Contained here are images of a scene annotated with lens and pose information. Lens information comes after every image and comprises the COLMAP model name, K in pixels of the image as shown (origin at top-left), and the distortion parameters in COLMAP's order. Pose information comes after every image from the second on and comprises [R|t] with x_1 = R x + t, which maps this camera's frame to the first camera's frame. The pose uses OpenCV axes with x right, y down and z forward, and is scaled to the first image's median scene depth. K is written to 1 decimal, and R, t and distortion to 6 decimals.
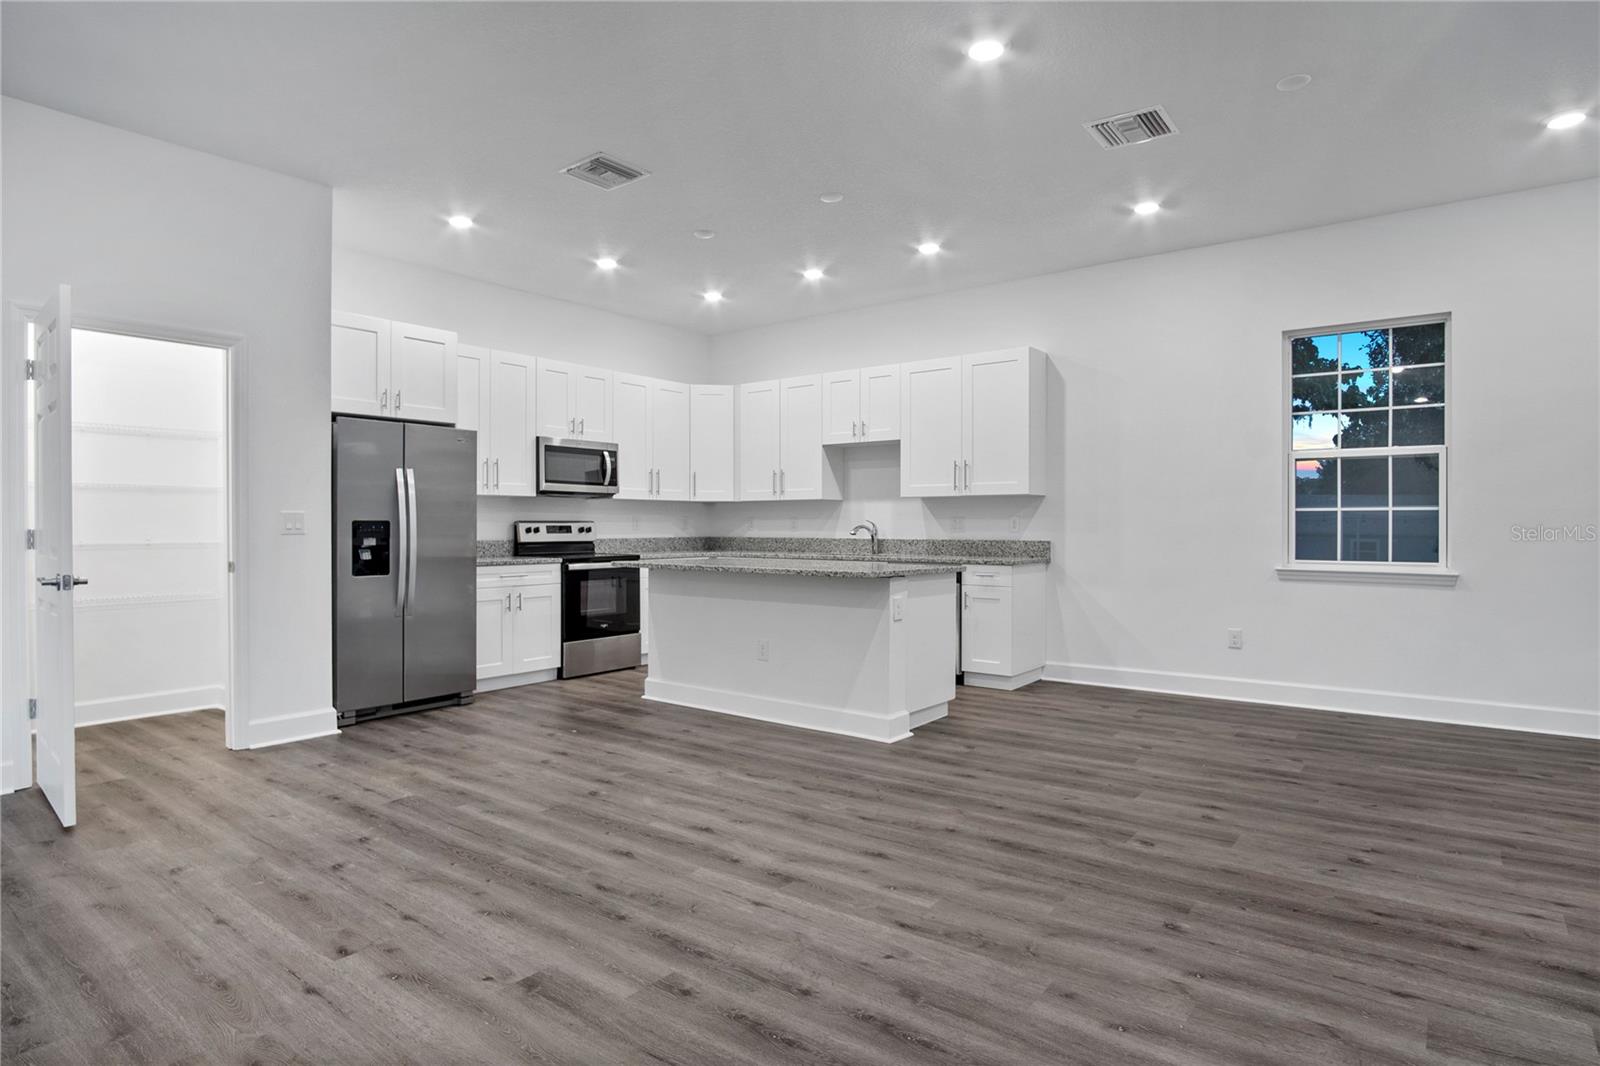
lens RADIAL K [[873.8, 0, 797.2], [0, 873.8, 522.9], [0, 0, 1]] dist [-0.022365, 0.000700]
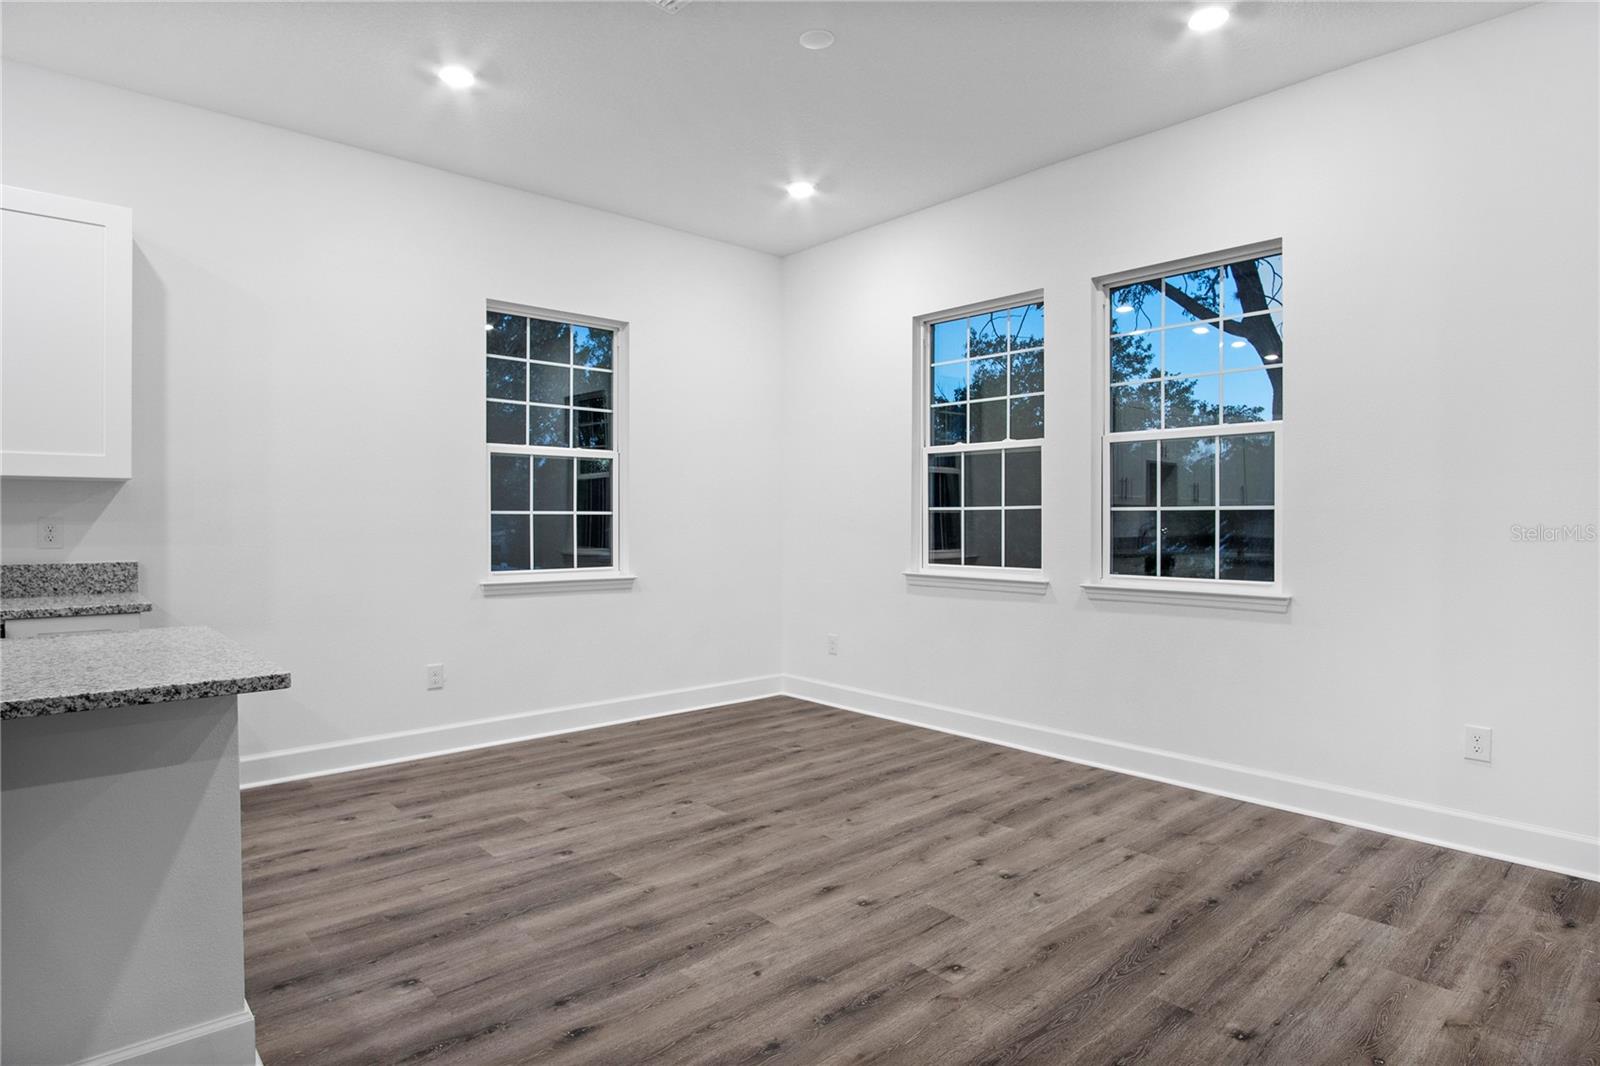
lens RADIAL K [[873.8, 0, 797.2], [0, 873.8, 522.9], [0, 0, 1]] dist [-0.022365, 0.000700]
pose [[0.215070, 0.002296, 0.976596, -0.312540], [0.006554, 0.999971, -0.003795, 0.001117], [-0.976577, 0.007217, 0.215049, 0.917371]]
